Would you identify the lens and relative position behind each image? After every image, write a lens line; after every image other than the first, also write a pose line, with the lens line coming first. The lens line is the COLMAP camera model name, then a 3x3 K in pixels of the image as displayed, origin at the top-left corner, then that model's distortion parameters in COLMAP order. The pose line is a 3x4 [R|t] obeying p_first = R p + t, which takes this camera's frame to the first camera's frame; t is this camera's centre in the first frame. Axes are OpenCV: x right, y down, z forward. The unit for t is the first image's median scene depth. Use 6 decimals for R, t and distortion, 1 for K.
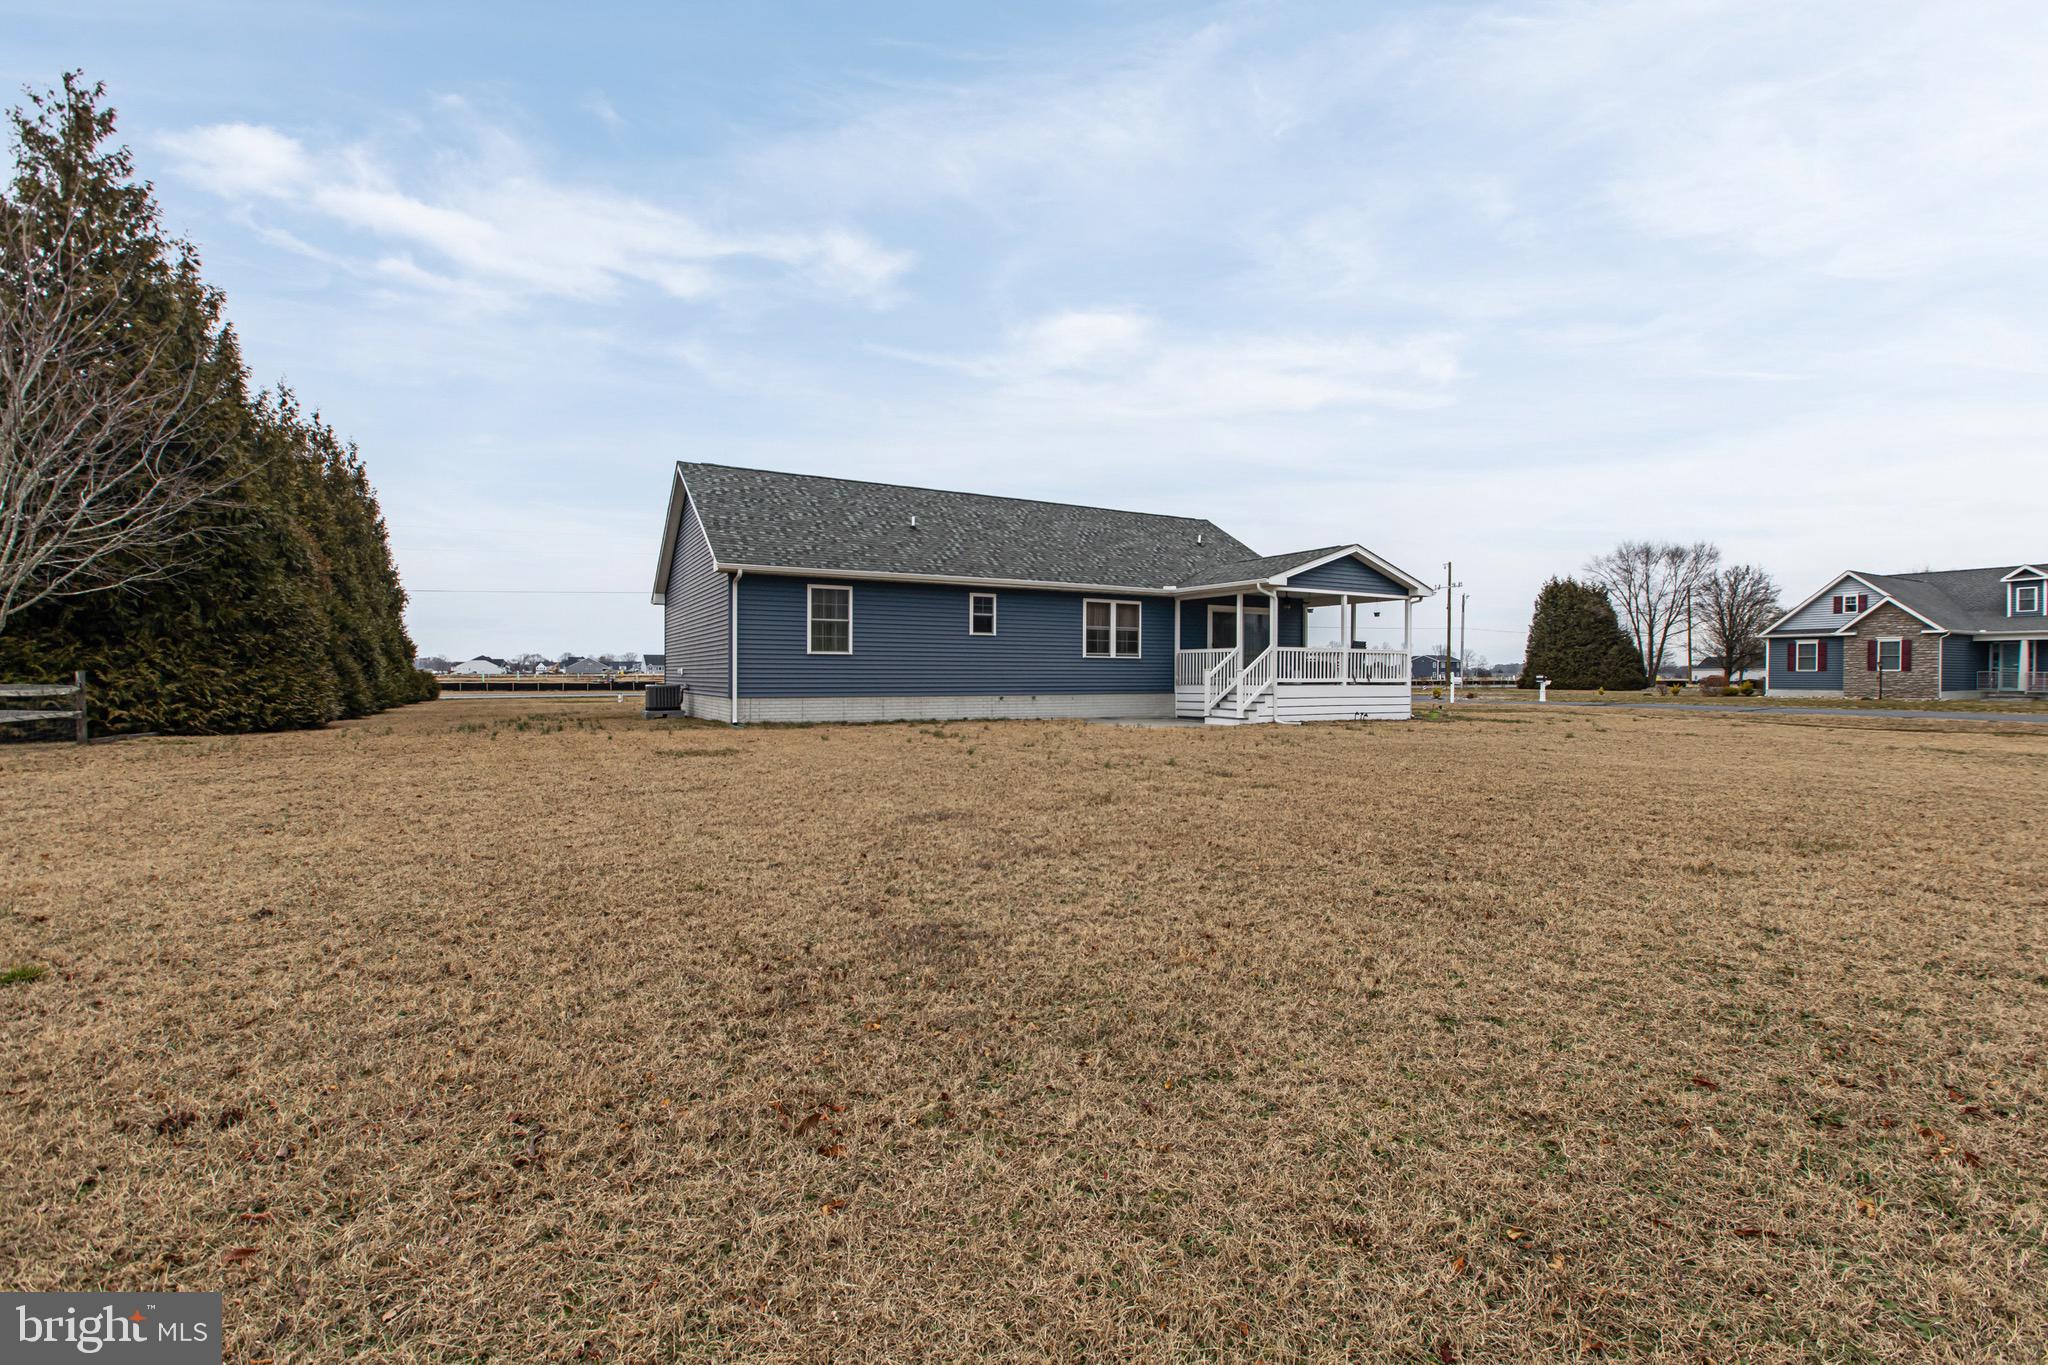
lens RADIAL K [[907.6, 0, 1033.7], [0, 907.6, 682.9], [0, 0, 1]] dist [-0.003184, -0.000169]
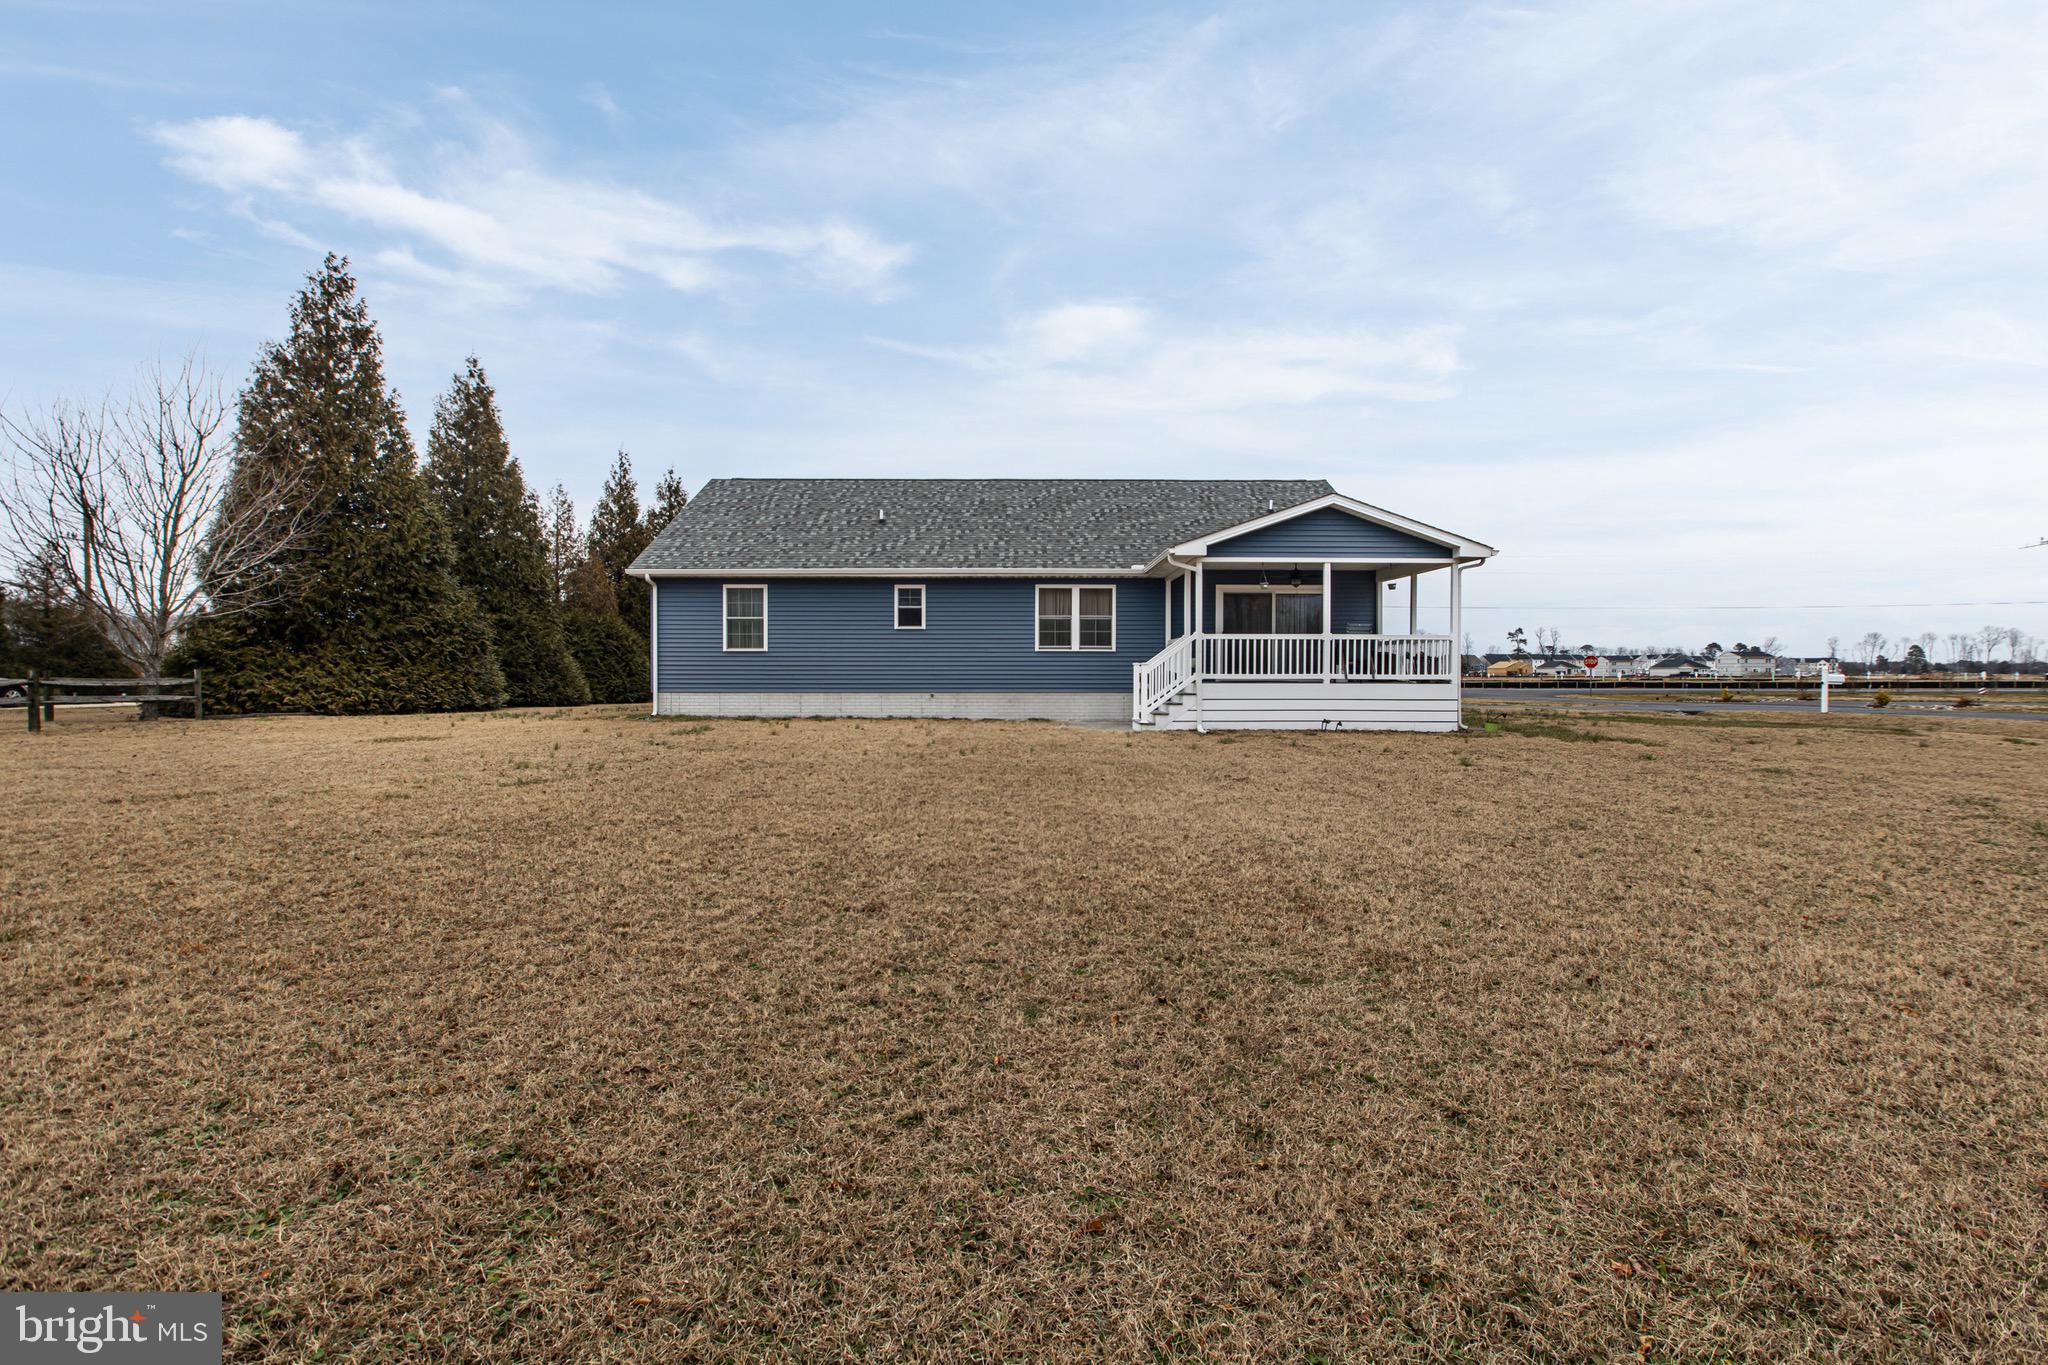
lens RADIAL K [[907.6, 0, 1033.7], [0, 907.6, 682.9], [0, 0, 1]] dist [-0.003184, -0.000169]
pose [[0.873423, 0.004303, -0.486944, 0.511247], [-0.002351, 0.999987, 0.004619, -0.000789], [0.486957, -0.002889, 0.873421, 0.231446]]
